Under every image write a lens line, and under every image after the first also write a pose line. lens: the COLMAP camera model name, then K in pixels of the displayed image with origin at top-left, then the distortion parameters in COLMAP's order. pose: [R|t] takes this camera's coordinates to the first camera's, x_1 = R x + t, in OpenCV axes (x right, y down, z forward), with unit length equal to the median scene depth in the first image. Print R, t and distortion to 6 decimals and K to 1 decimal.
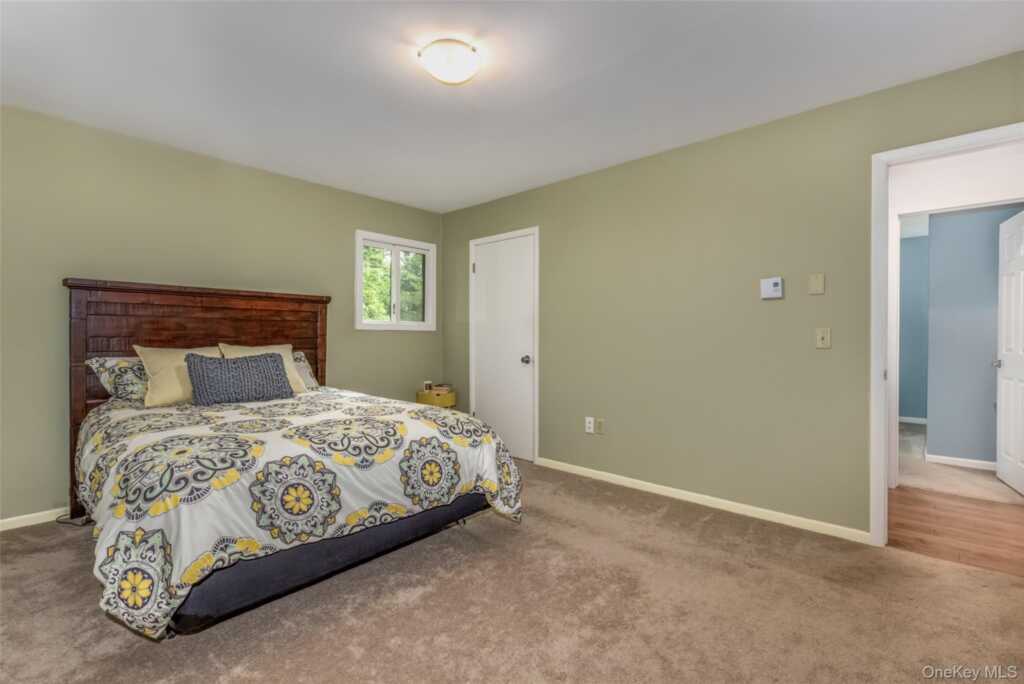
lens RADIAL K [[448.2, 0, 512.0], [0, 448.2, 342.0], [0, 0, 1]] dist [-0.001744, -0.000227]
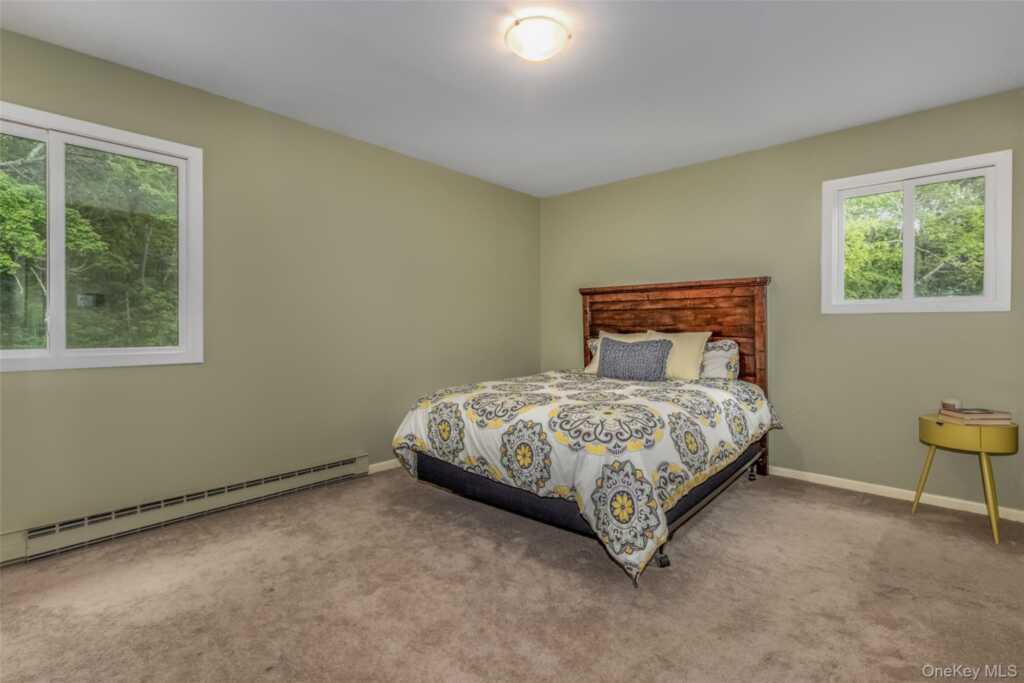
lens RADIAL K [[487.1, 0, 510.9], [0, 487.1, 330.4], [0, 0, 1]] dist [-0.001725, -0.000089]
pose [[0.007649, 0.002202, -0.999968, 0.762657], [-0.007285, 0.999971, 0.002146, 0.003351], [0.999944, 0.007269, 0.007665, 0.781937]]
